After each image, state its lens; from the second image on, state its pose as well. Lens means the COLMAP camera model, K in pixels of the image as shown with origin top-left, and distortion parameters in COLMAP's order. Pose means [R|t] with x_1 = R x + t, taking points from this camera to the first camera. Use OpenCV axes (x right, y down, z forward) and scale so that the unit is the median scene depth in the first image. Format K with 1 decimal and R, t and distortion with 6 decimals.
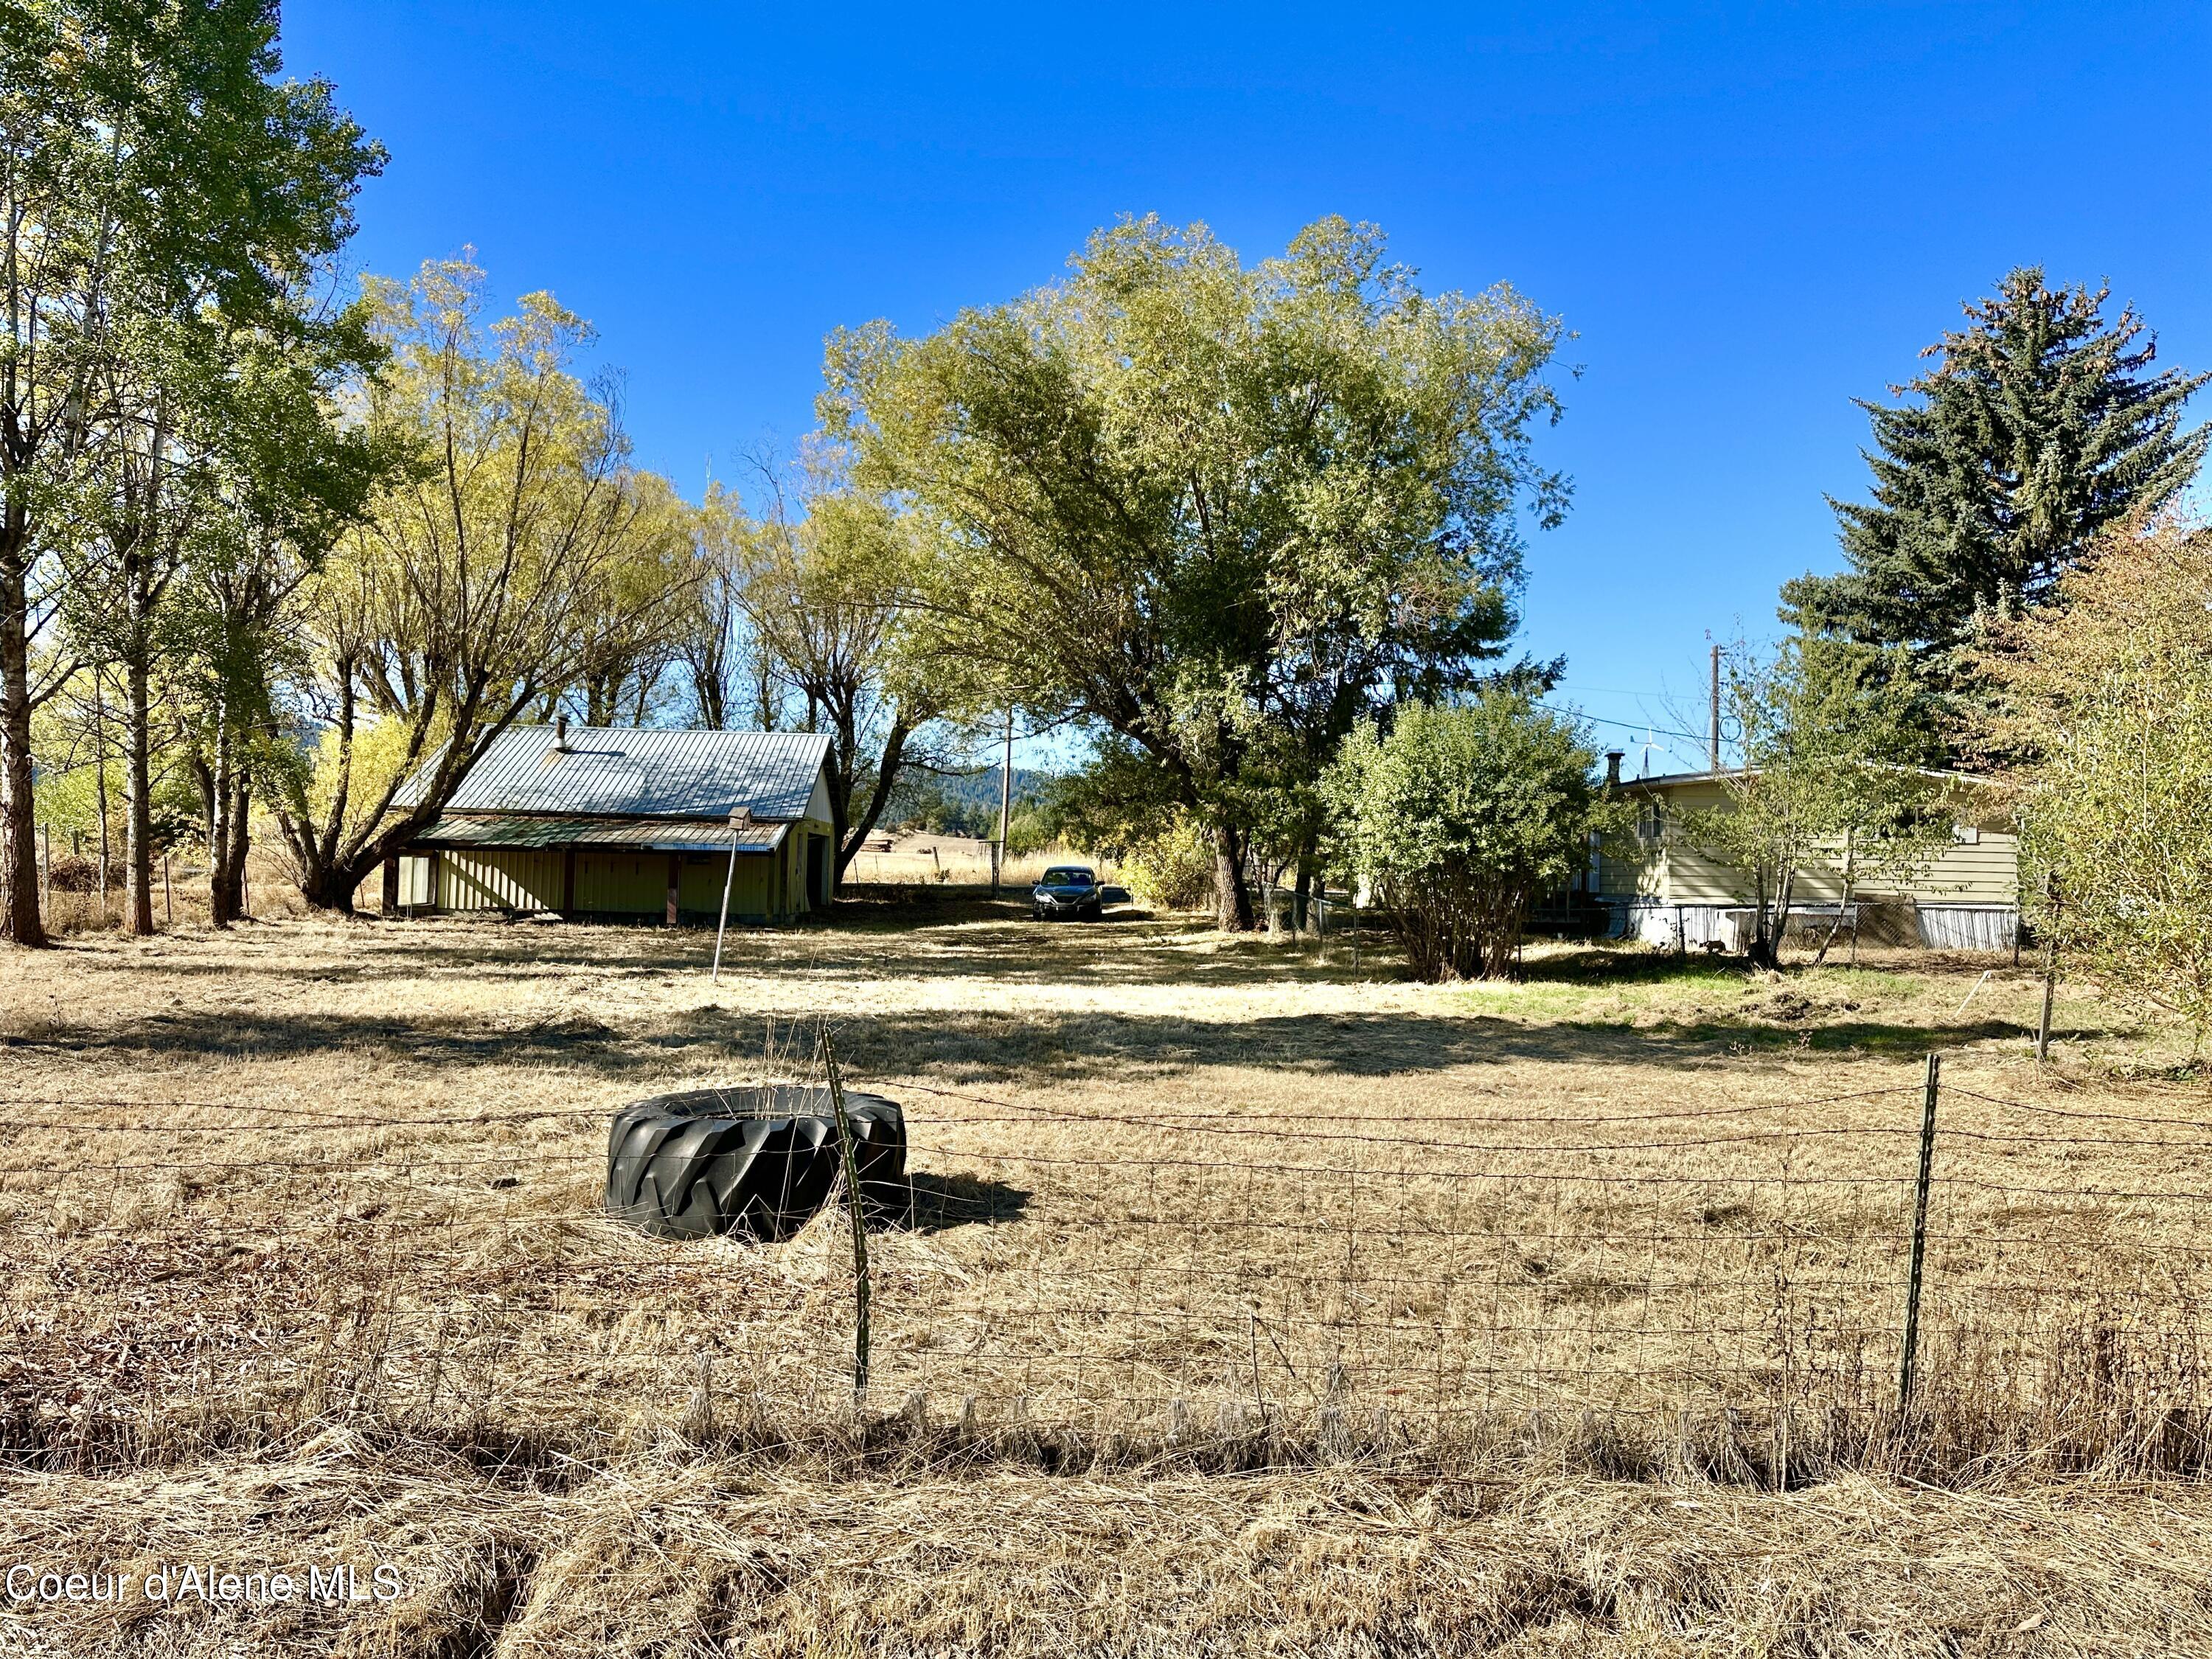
lens RADIAL K [[1549.7, 0, 1114.8], [0, 1549.7, 823.2], [0, 0, 1]] dist [0.026790, -0.021878]
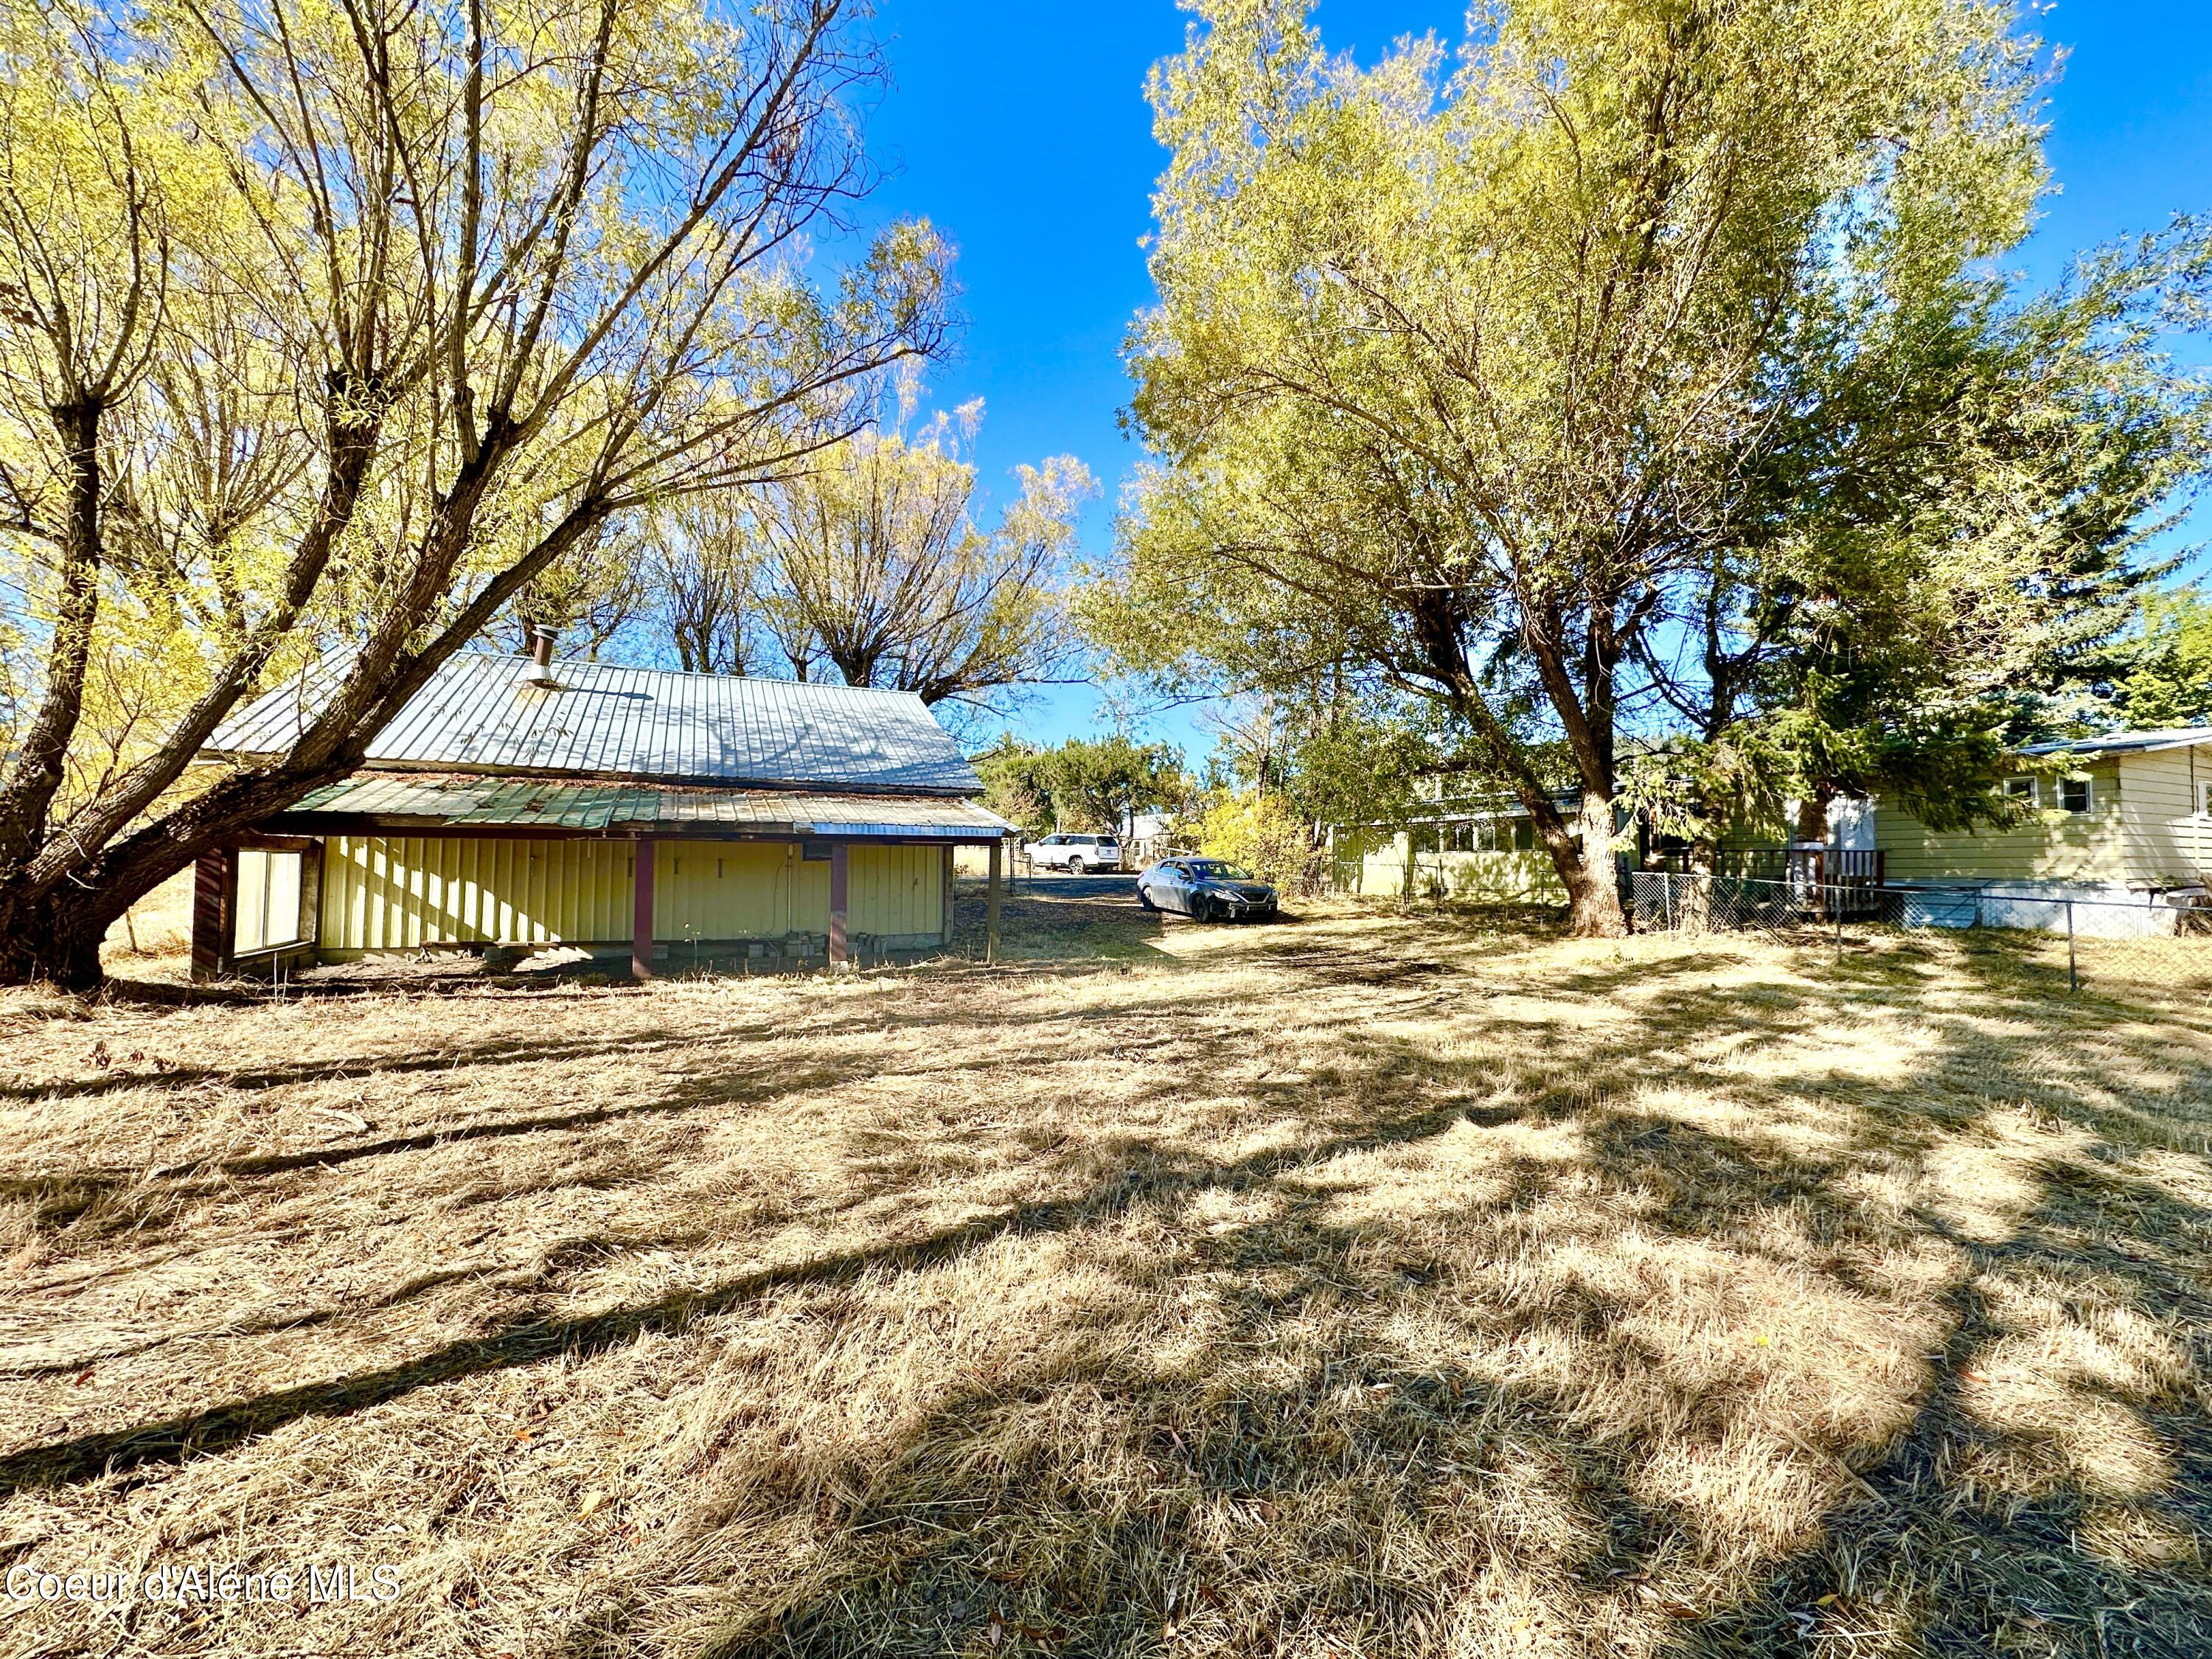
lens RADIAL K [[878.8, 0, 1102.1], [0, 878.8, 834.0], [0, 0, 1]] dist [-0.002896, 0.000063]
pose [[0.926216, -0.000451, 0.376993, -0.312096], [-0.000562, 0.999997, 0.002577, 0.015351], [-0.376993, -0.002599, 0.926212, 0.646671]]
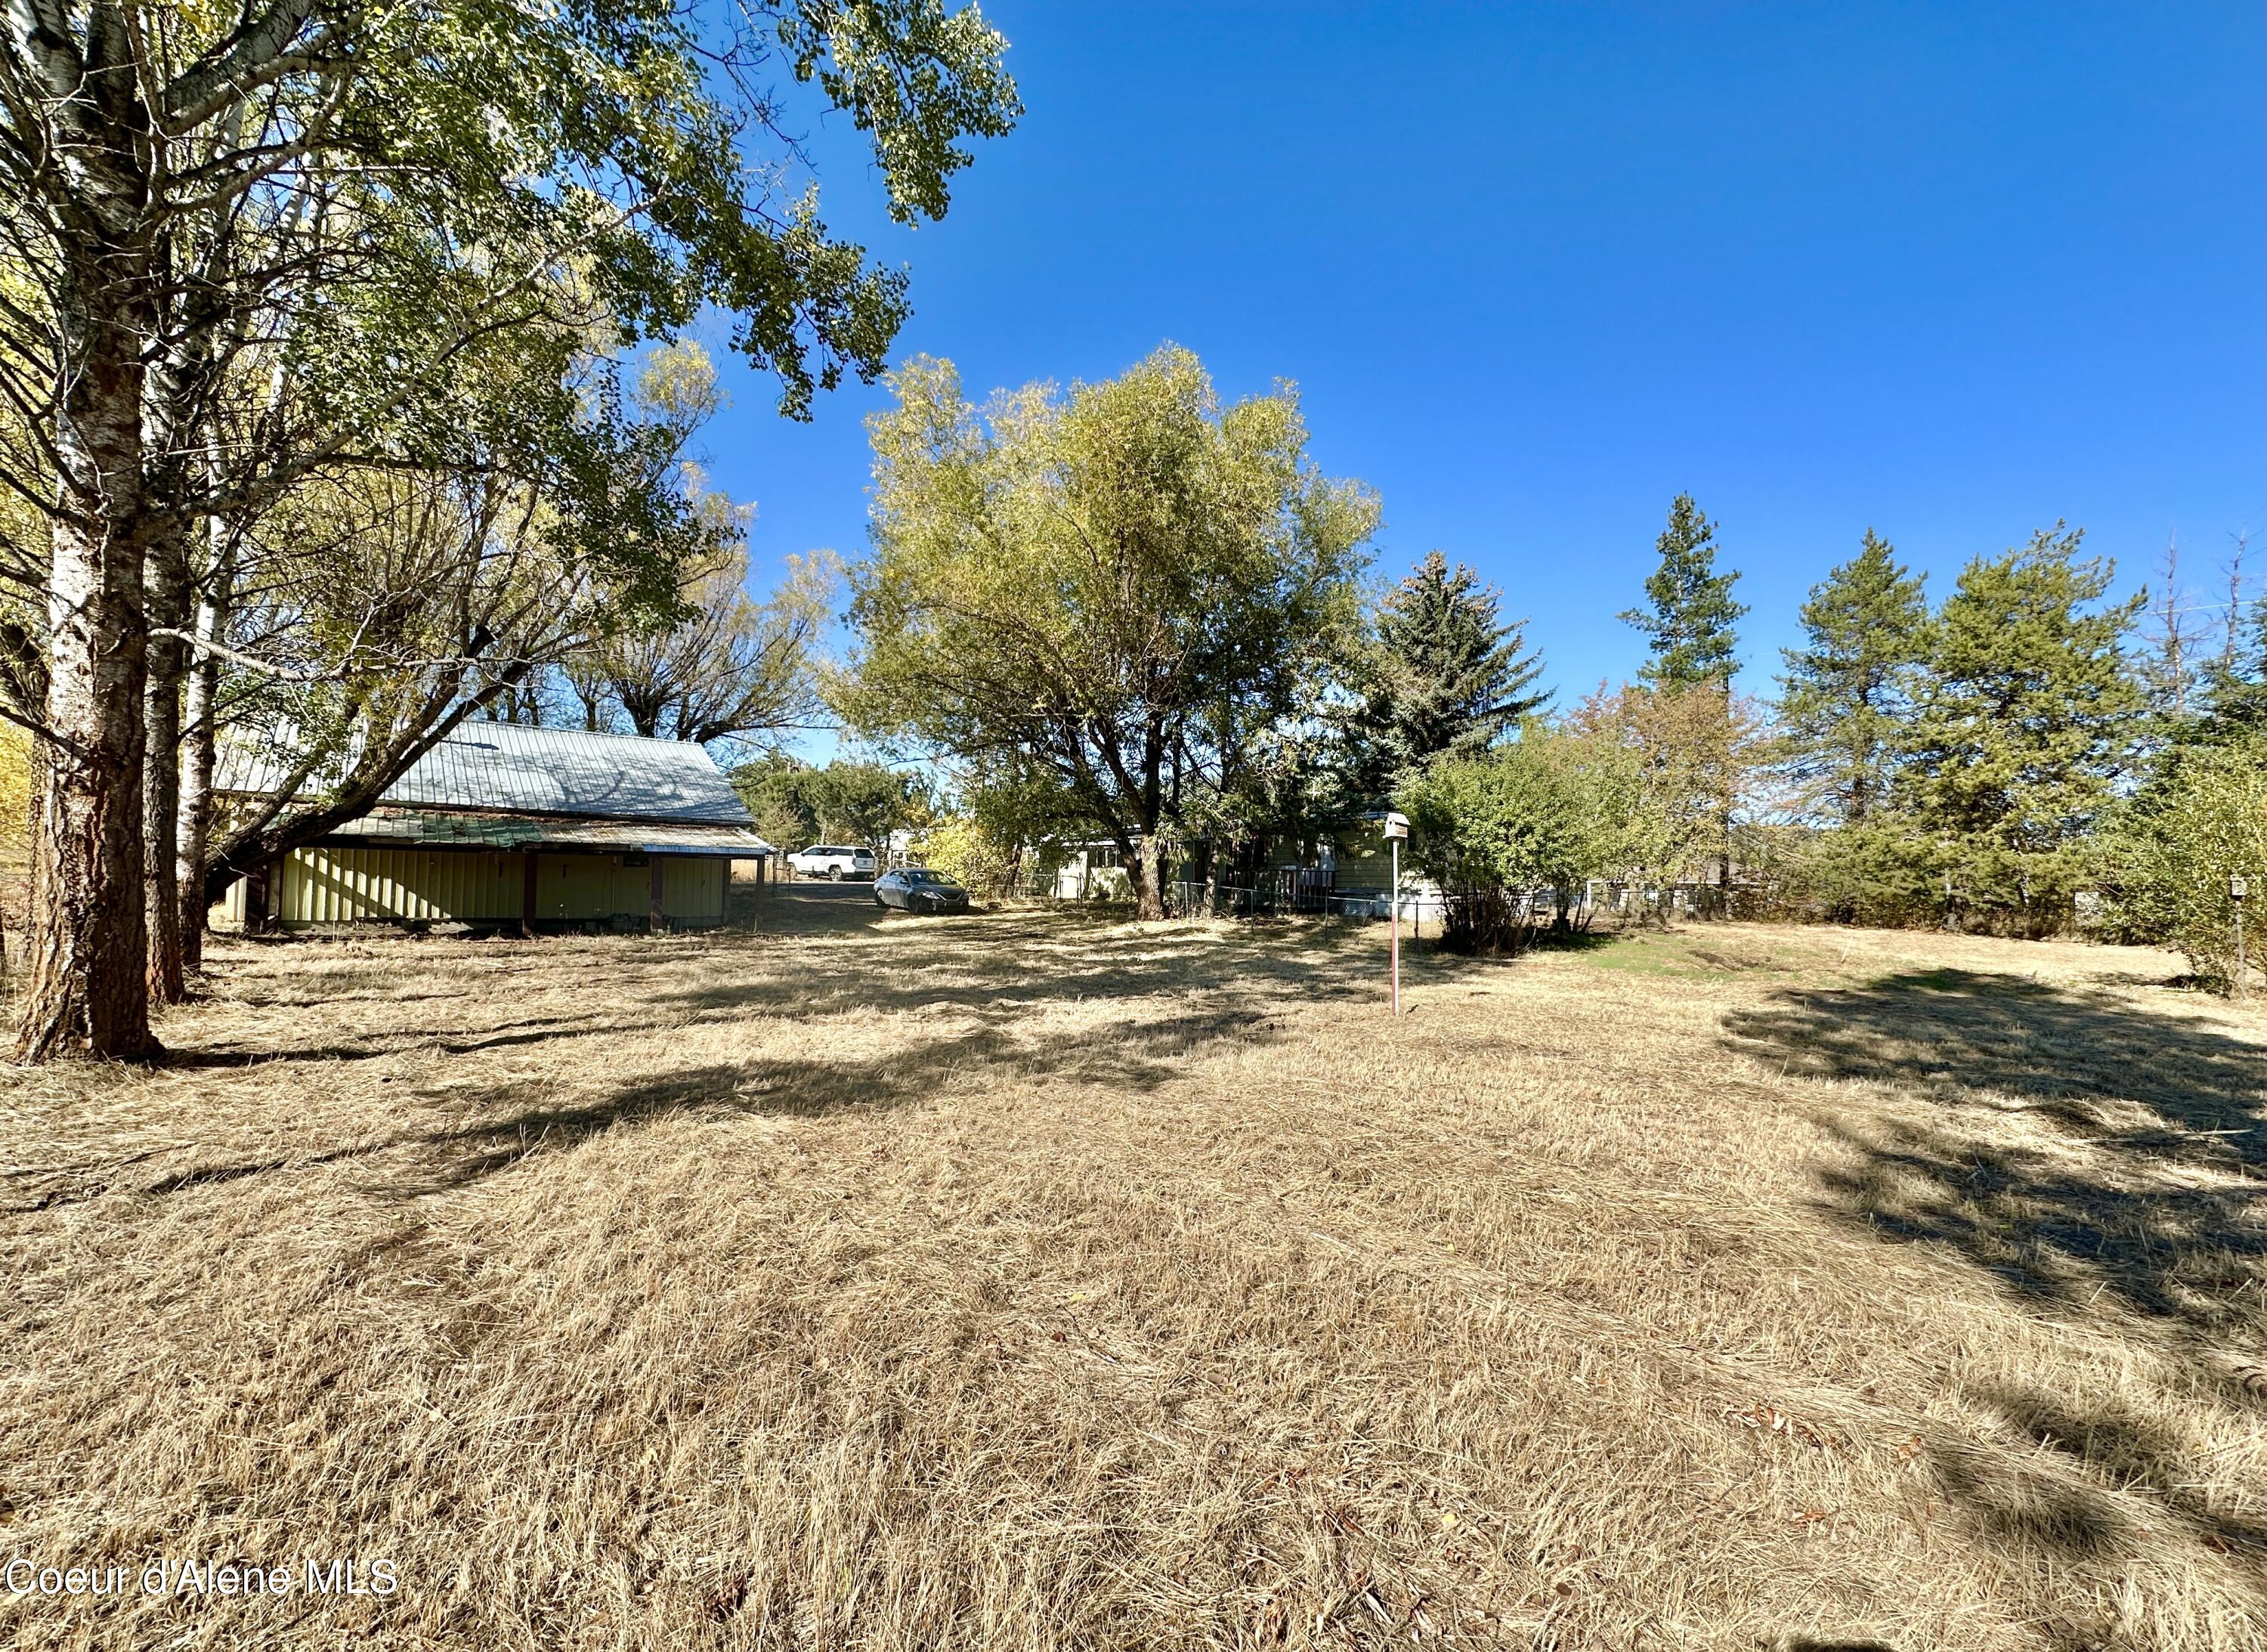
lens RADIAL K [[884.9, 0, 1124.5], [0, 884.9, 849.5], [0, 0, 1]] dist [0.001269, 0.000085]
pose [[0.791646, 0.015802, 0.610775, -0.382393], [-0.023586, 0.999711, 0.004705, 0.006172], [-0.610524, -0.018131, 0.791790, 0.393212]]
